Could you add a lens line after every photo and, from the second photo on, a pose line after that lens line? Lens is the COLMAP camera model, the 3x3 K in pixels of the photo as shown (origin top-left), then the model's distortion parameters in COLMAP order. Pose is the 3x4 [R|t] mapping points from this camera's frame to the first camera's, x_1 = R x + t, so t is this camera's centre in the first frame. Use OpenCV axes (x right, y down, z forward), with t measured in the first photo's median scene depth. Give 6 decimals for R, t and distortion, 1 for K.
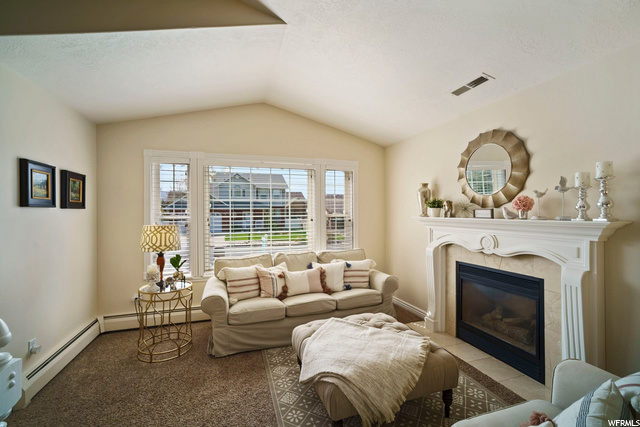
lens RADIAL K [[280.3, 0, 317.8], [0, 280.3, 210.8], [0, 0, 1]] dist [-0.002600, 0.000435]
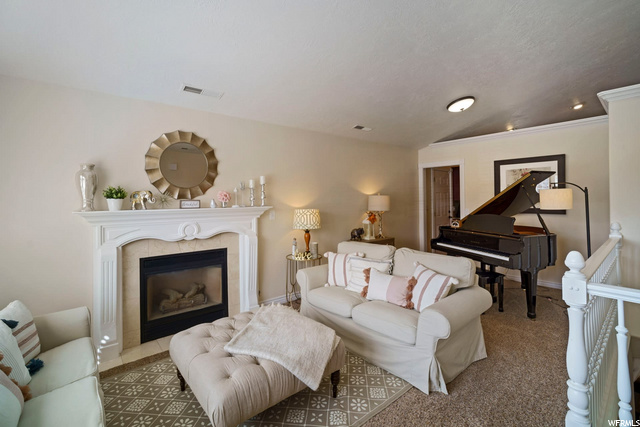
lens RADIAL K [[290.7, 0, 319.6], [0, 290.7, 197.2], [0, 0, 1]] dist [-0.001735, 0.000019]
pose [[-0.379343, 0.014551, 0.925142, -0.664650], [0.008836, 0.999888, -0.012104, -0.000029], [-0.925214, 0.003583, -0.379429, 0.932194]]
